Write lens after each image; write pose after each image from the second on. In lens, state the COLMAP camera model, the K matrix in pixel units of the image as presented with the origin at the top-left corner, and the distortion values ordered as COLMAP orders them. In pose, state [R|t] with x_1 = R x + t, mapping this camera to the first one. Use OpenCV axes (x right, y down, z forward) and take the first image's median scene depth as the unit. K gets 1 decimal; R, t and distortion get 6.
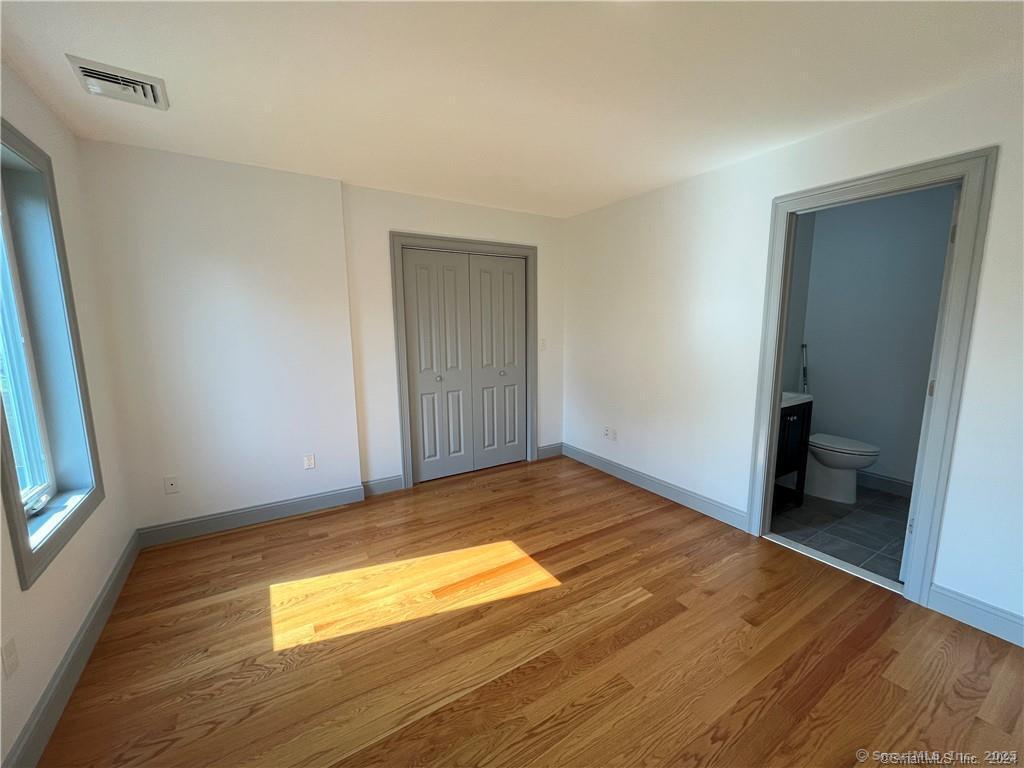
lens RADIAL K [[412.3, 0, 516.4], [0, 412.3, 383.9], [0, 0, 1]] dist [-0.003449, -0.000060]
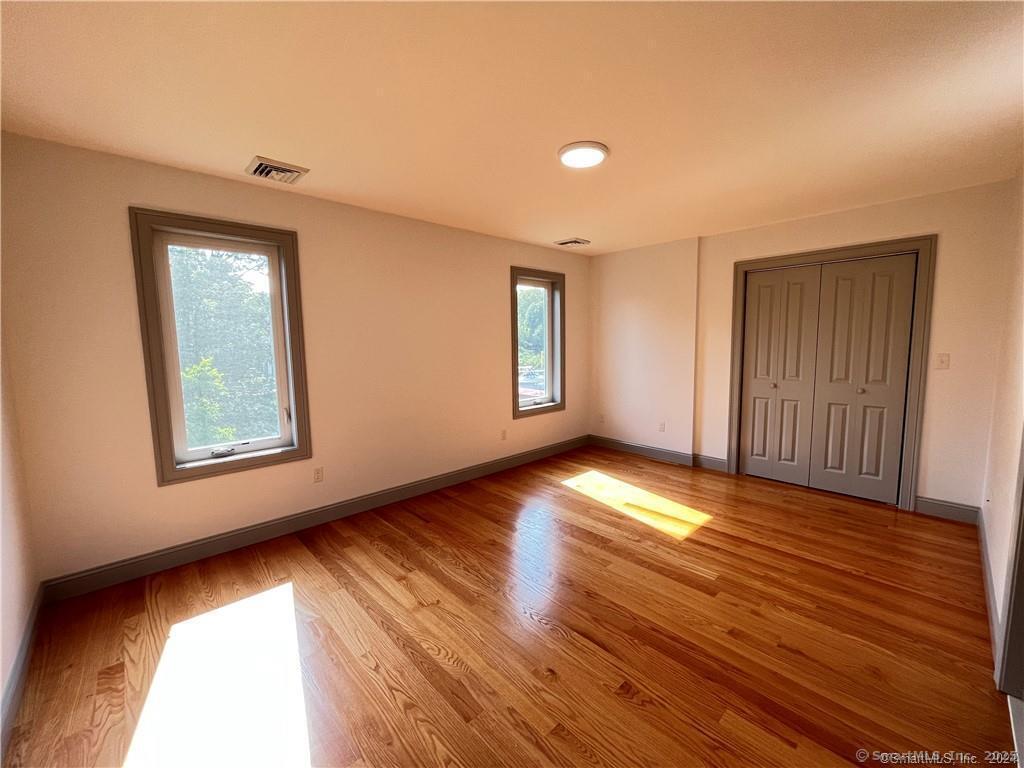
lens RADIAL K [[412.3, 0, 511.1], [0, 412.3, 384.2], [0, 0, 1]] dist [-0.003449, -0.000060]
pose [[0.188085, 0.106073, -0.976408, 1.005998], [-0.131750, 0.987890, 0.081942, -0.020749], [0.973276, 0.113230, 0.199783, 0.151442]]
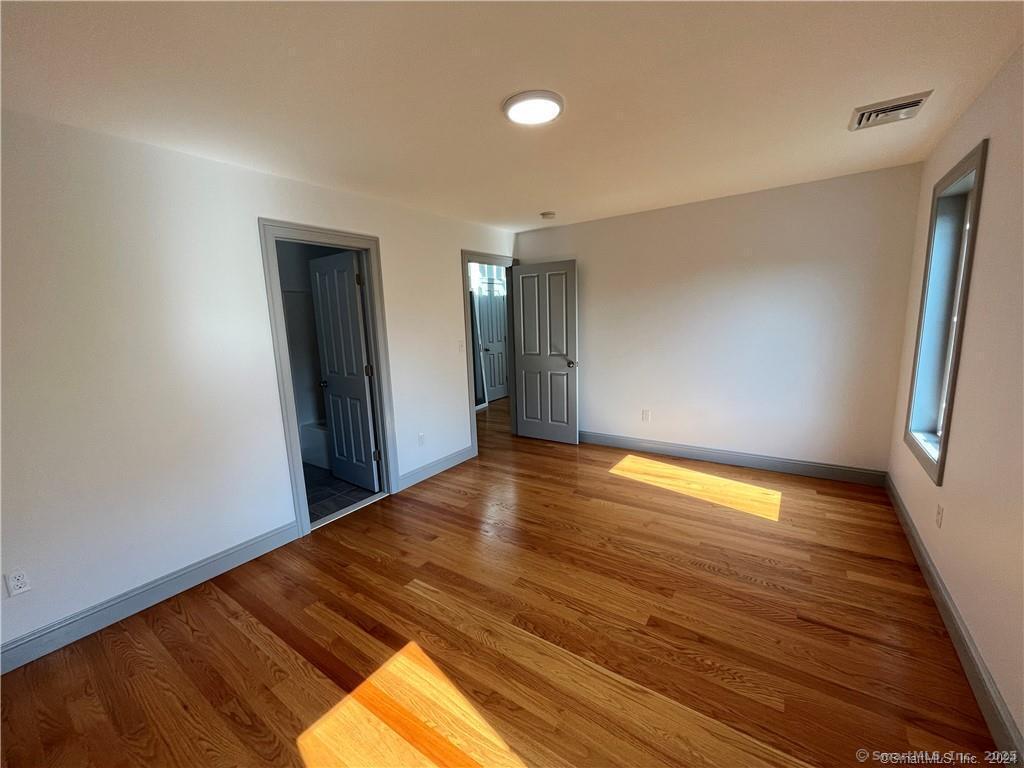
lens RADIAL K [[412.3, 0, 509.0], [0, 412.3, 384.9], [0, 0, 1]] dist [-0.003449, -0.000060]
pose [[-0.384044, -0.128513, 0.914327, -0.571820], [0.178433, 0.961269, 0.210058, -0.142490], [-0.905909, 0.243818, -0.346239, 0.824851]]
